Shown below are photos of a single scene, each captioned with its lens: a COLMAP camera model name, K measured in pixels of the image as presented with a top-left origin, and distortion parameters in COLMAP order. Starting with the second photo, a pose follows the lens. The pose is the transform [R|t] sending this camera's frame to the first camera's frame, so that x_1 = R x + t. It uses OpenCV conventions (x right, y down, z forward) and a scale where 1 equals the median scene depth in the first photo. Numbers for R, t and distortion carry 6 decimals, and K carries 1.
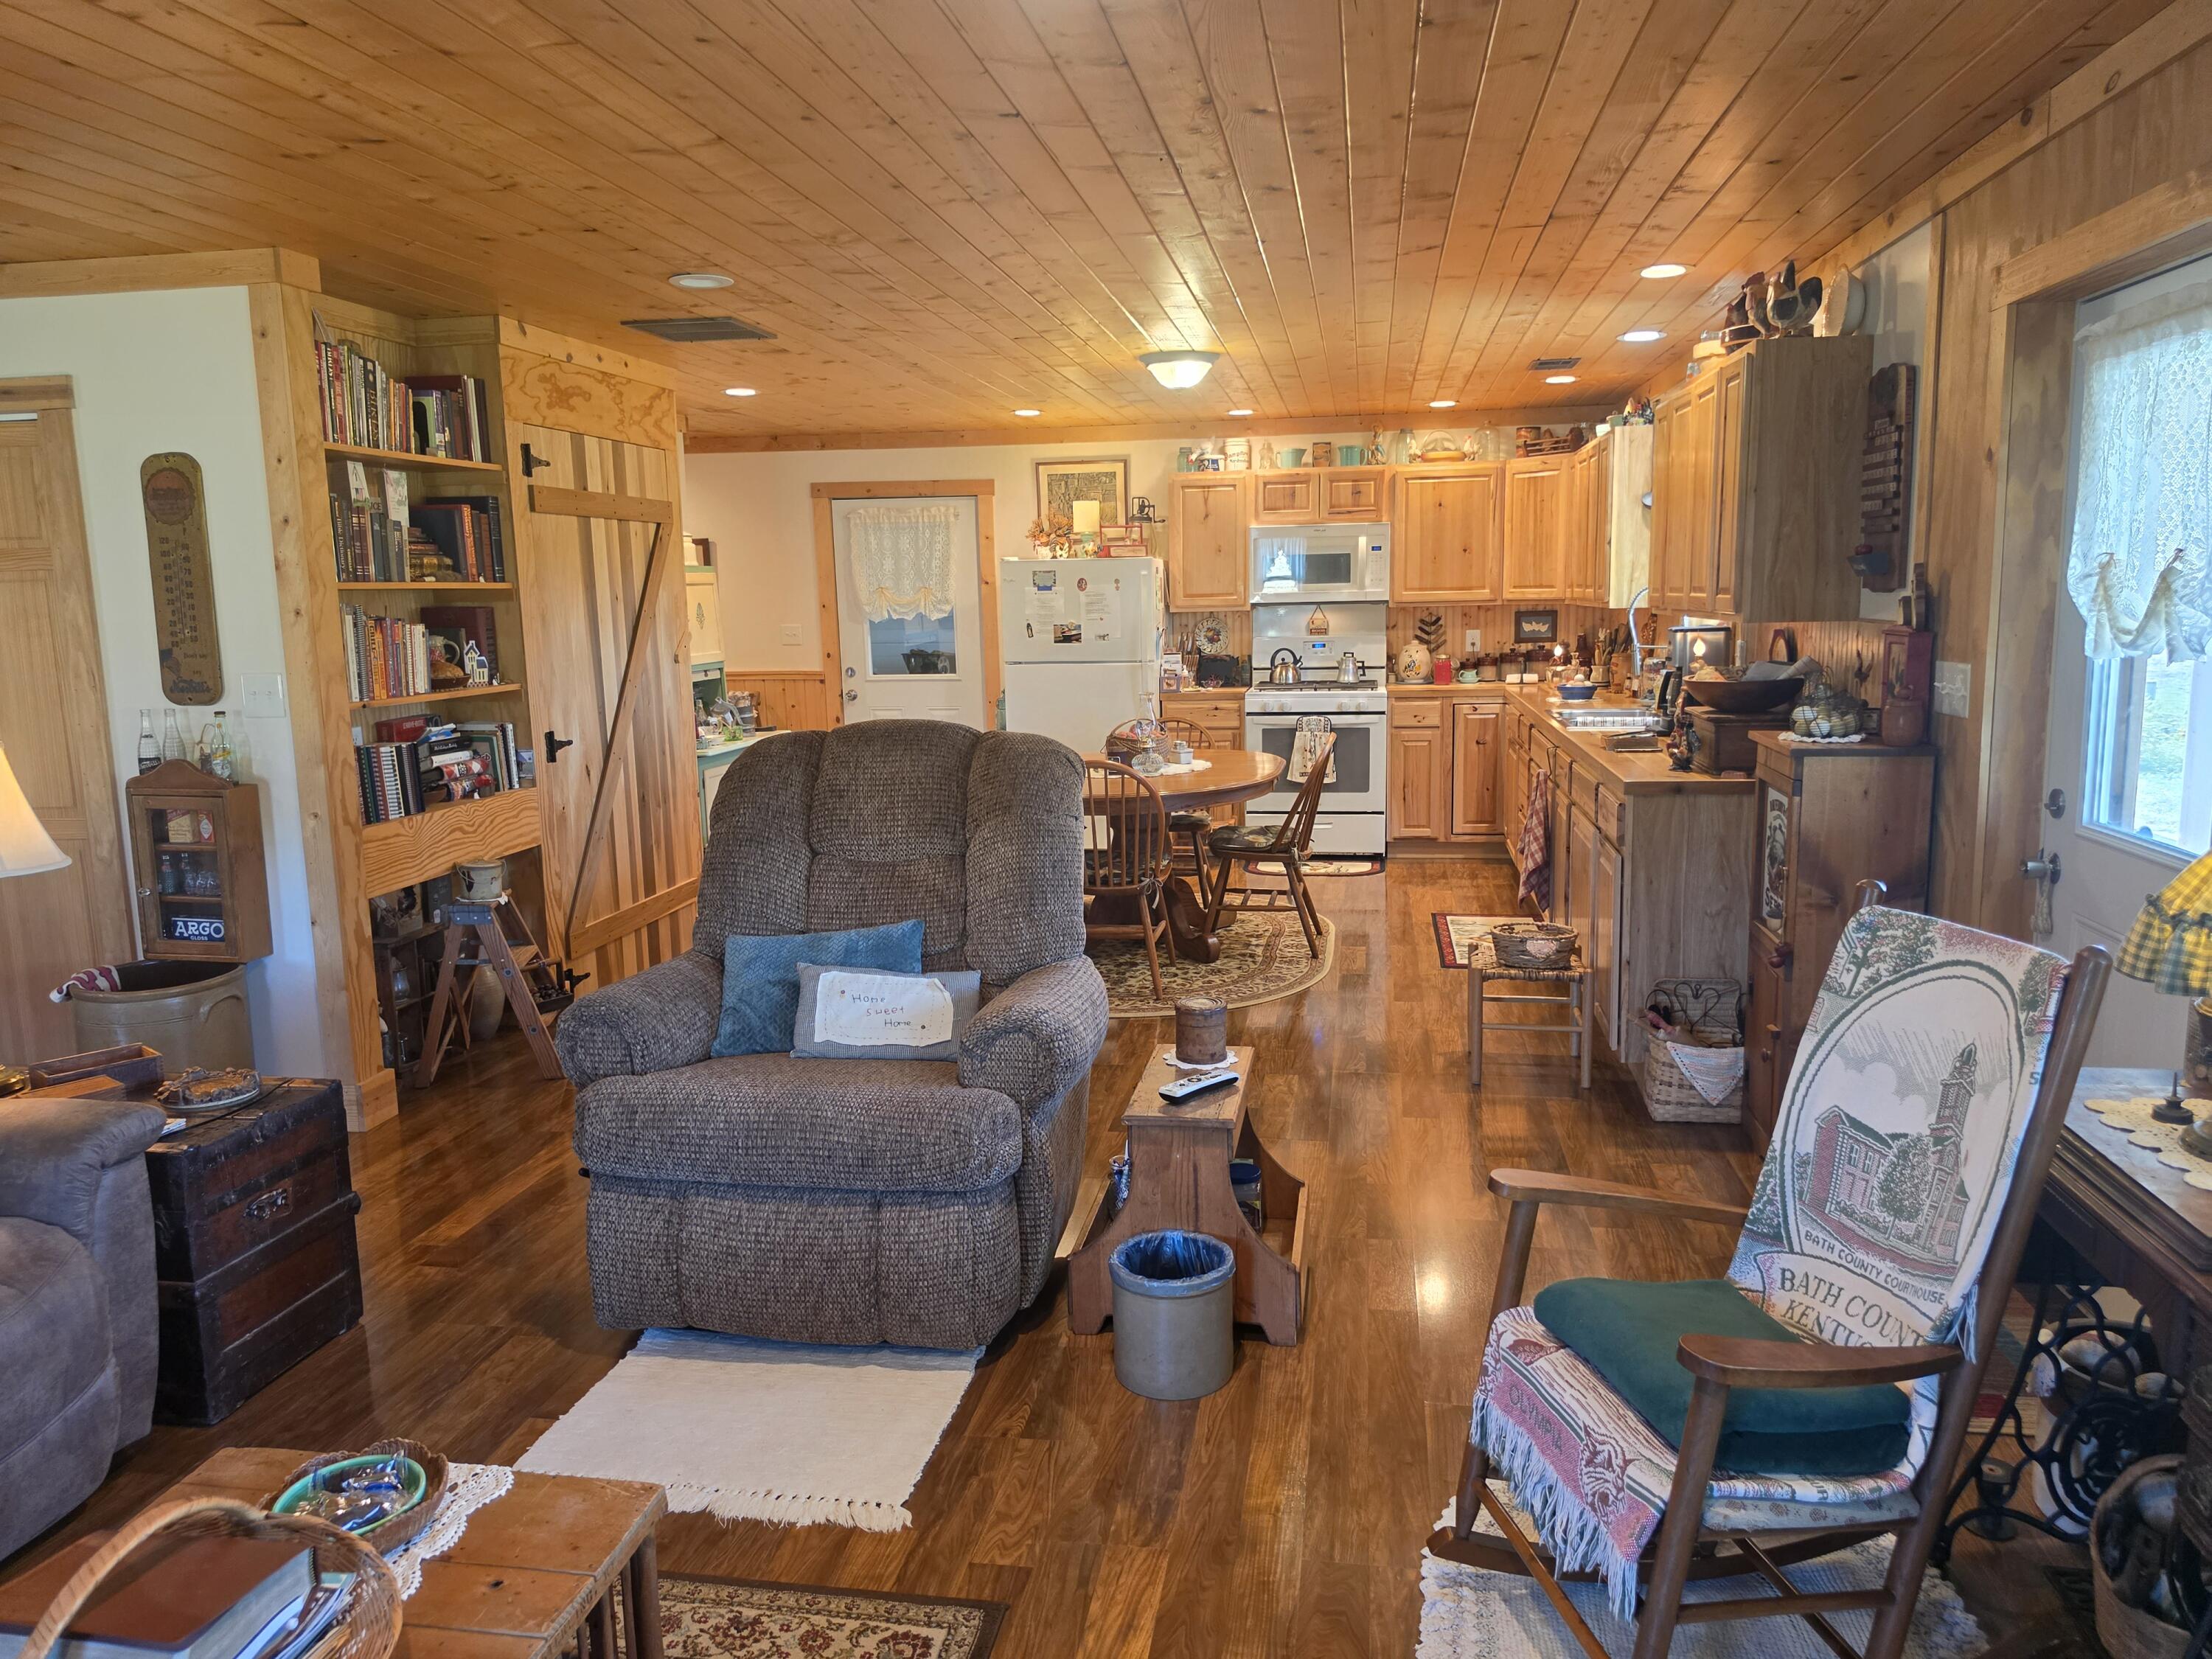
lens RADIAL K [[1536.1, 0, 1106.0], [0, 1536.1, 829.5], [0, 0, 1]] dist [0.105367, -0.166754]
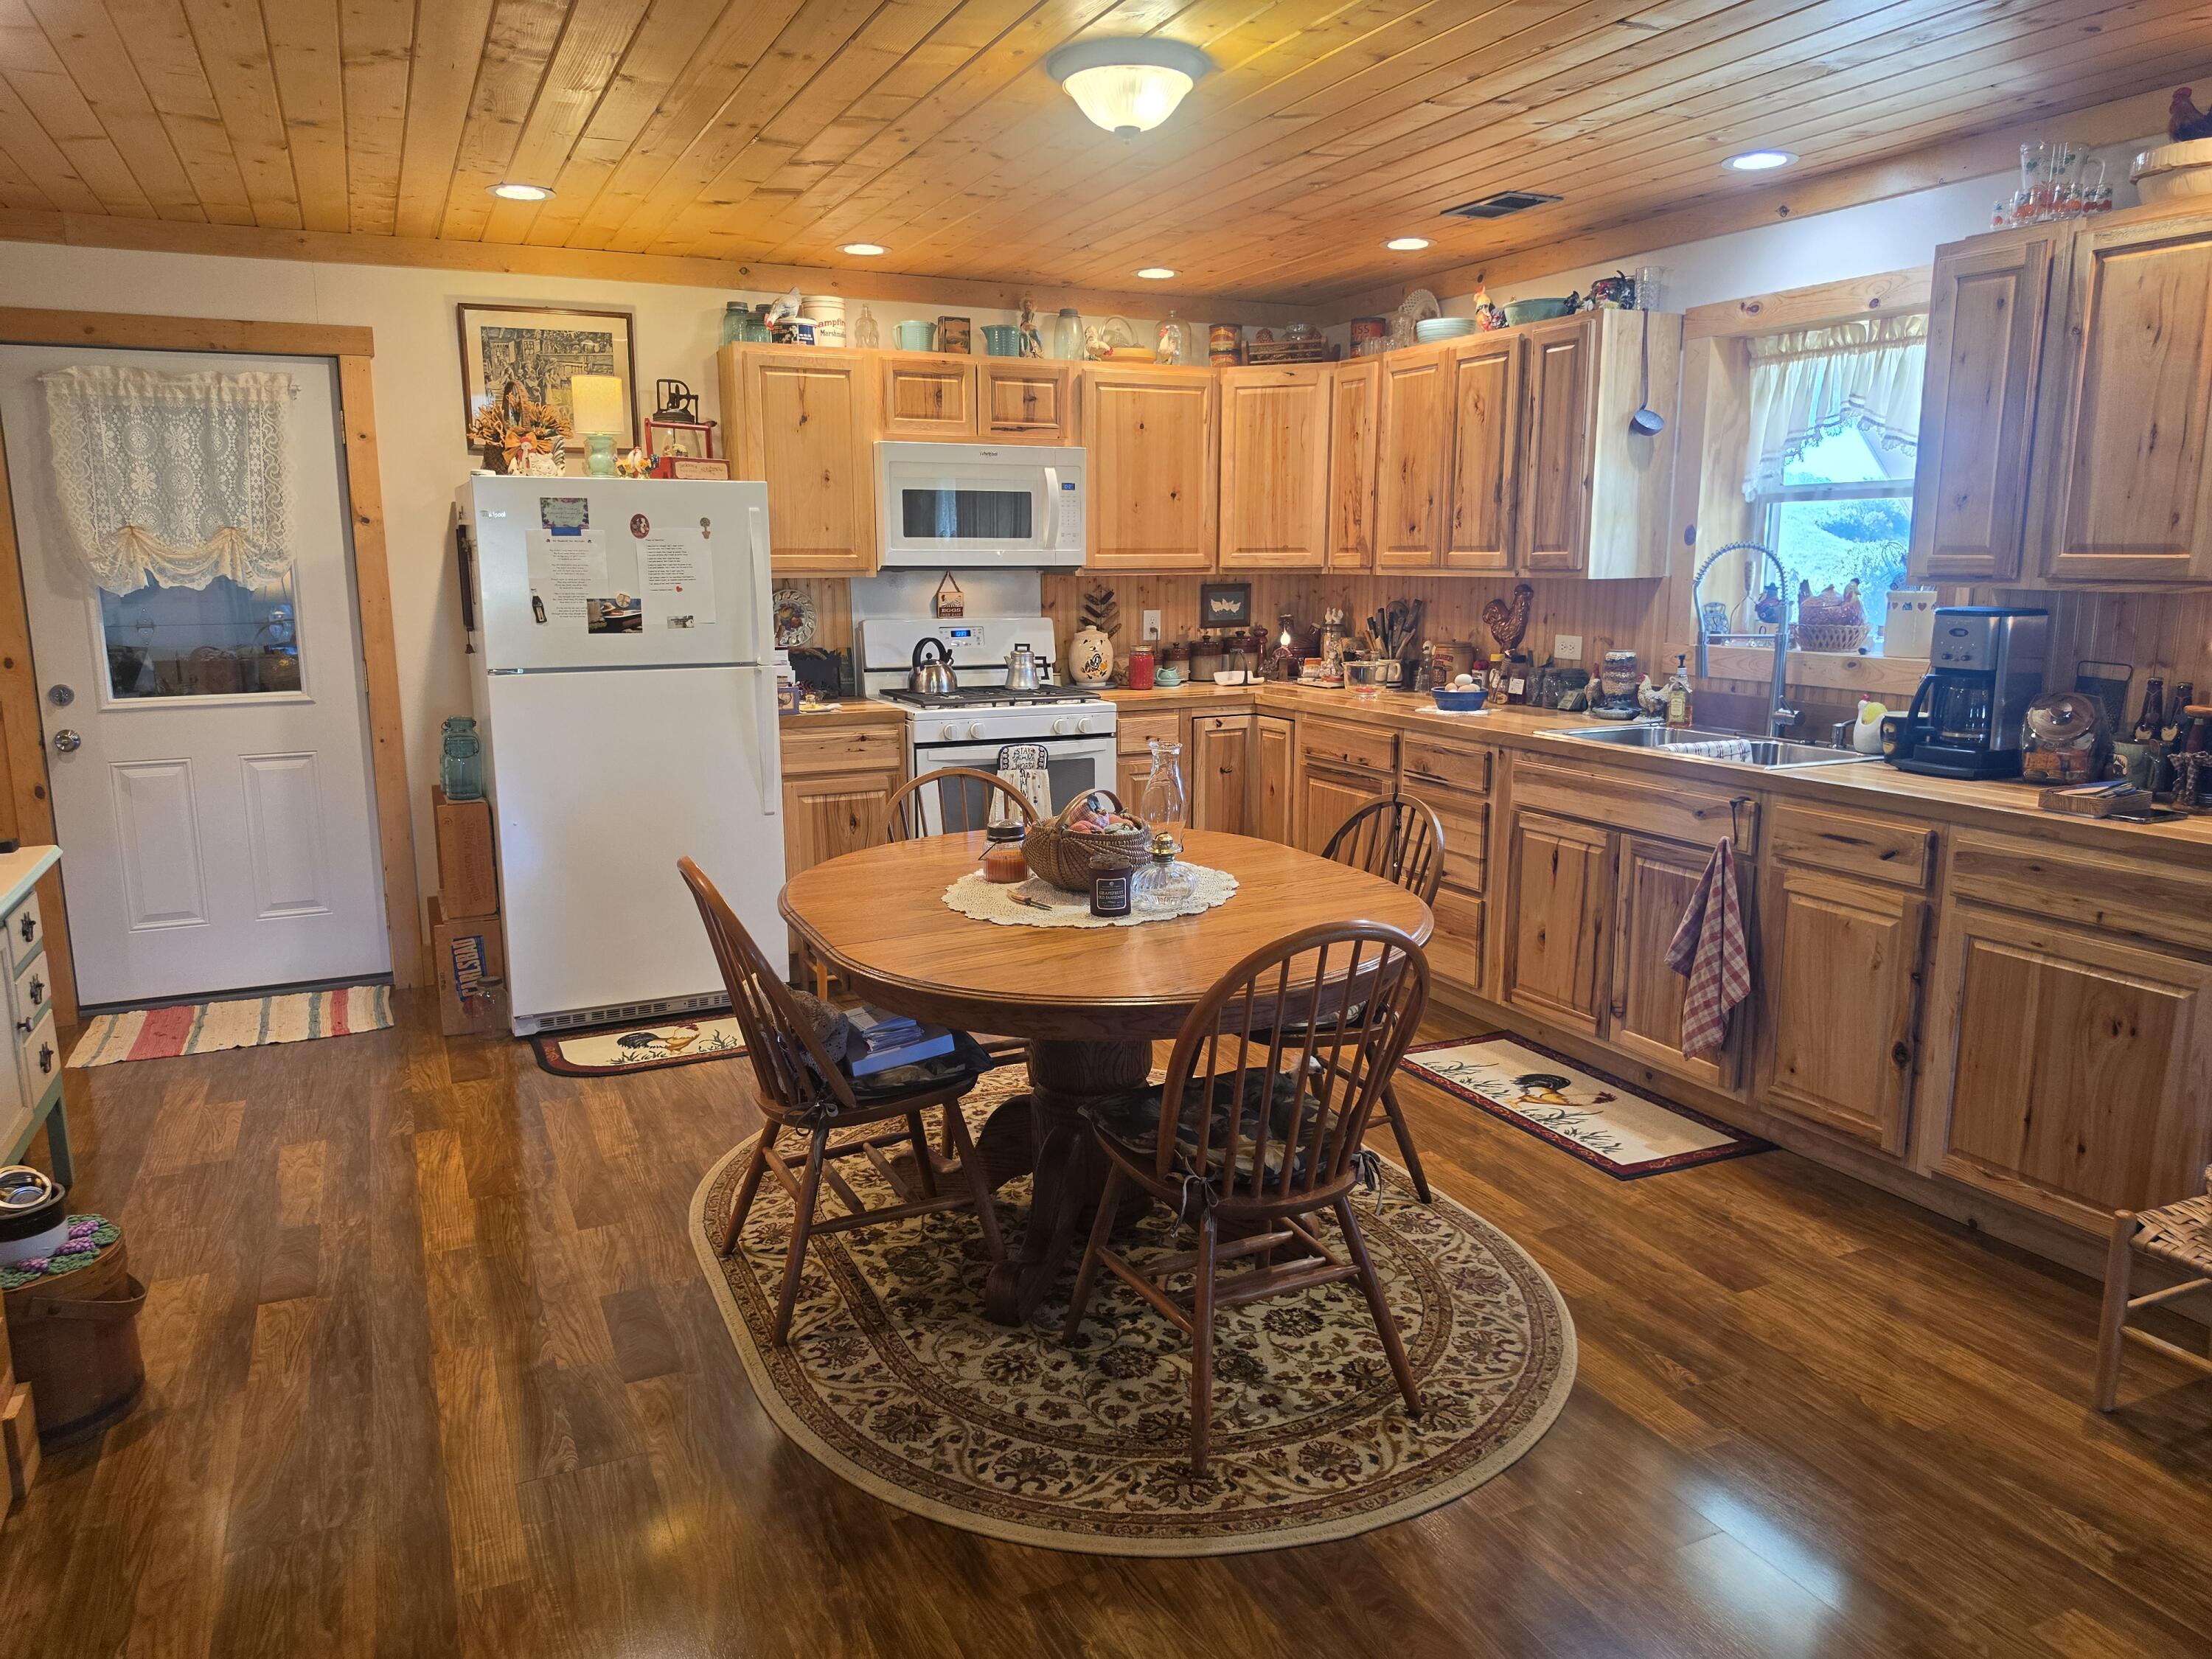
lens RADIAL K [[1536.1, 0, 1106.0], [0, 1536.1, 829.5], [0, 0, 1]] dist [0.105367, -0.166754]
pose [[0.828368, -0.082725, 0.554042, -0.184783], [0.073603, 0.996535, 0.038747, -0.058026], [-0.555328, 0.008683, 0.831586, 0.429209]]
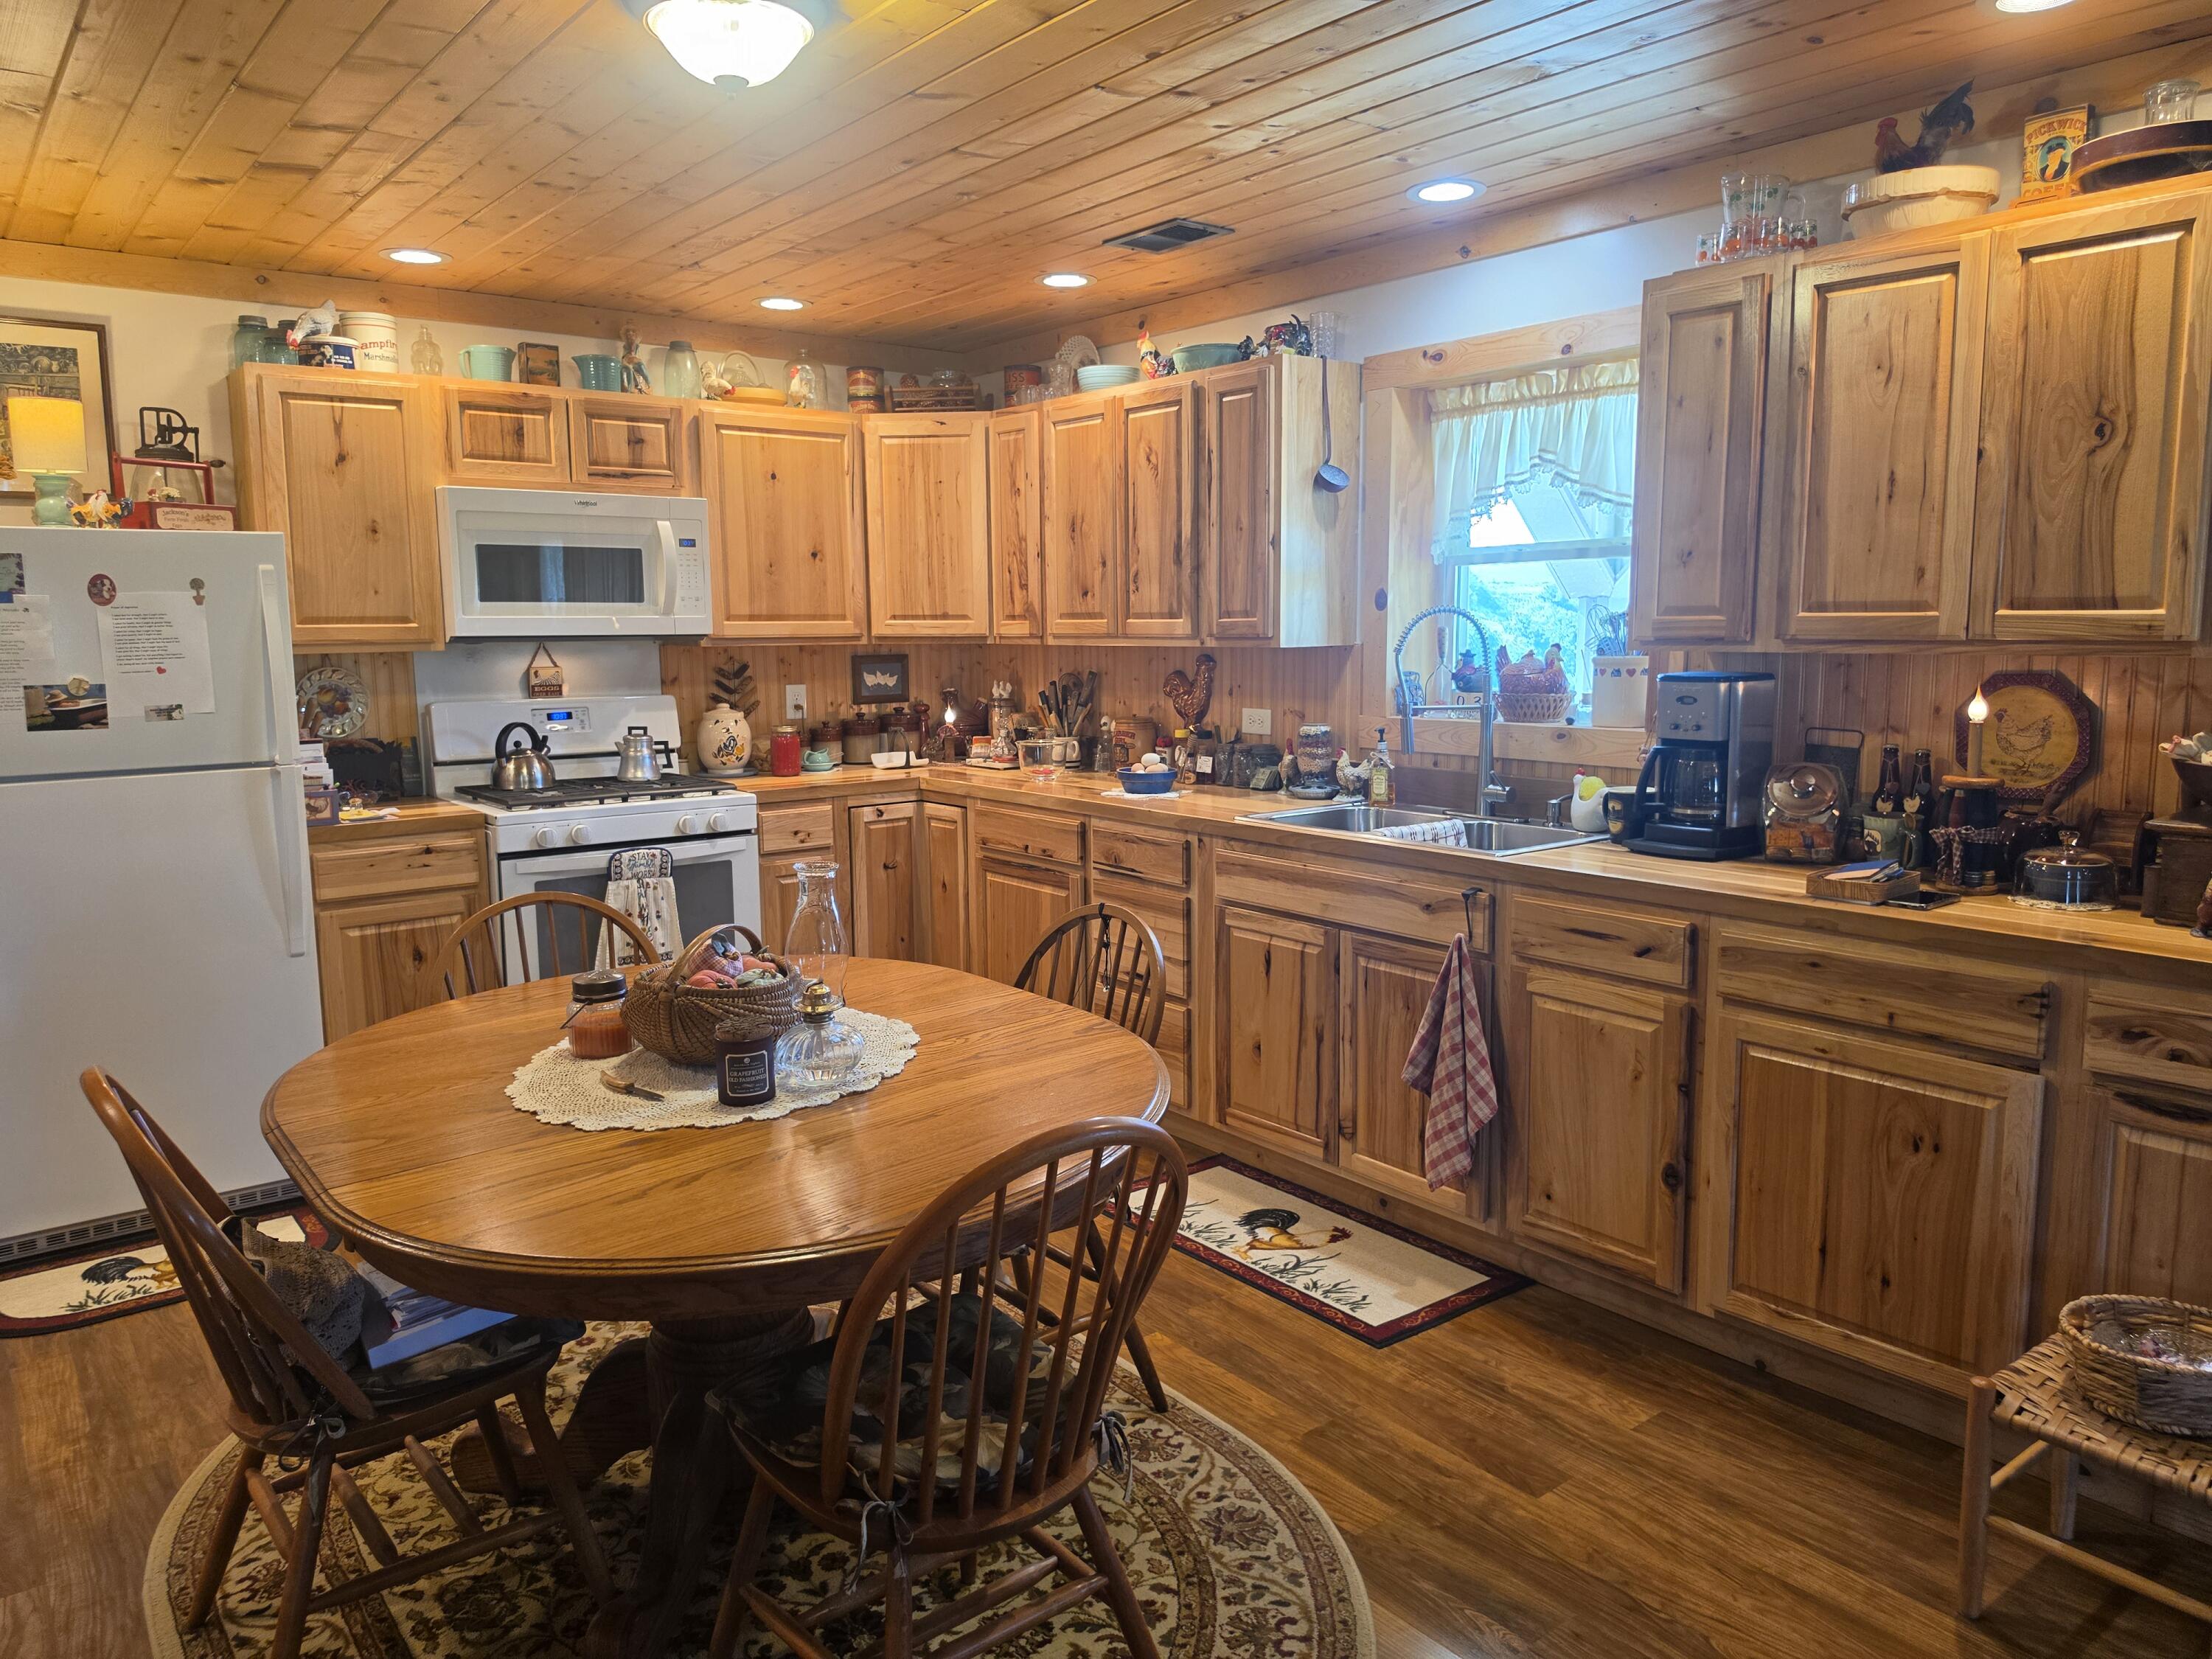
lens RADIAL K [[1536.1, 0, 1106.0], [0, 1536.1, 829.5], [0, 0, 1]] dist [0.105367, -0.166754]
pose [[0.682185, -0.085605, 0.726151, -0.137127], [0.109544, 0.993880, 0.014256, -0.067131], [-0.722927, 0.069821, 0.687388, 0.492161]]
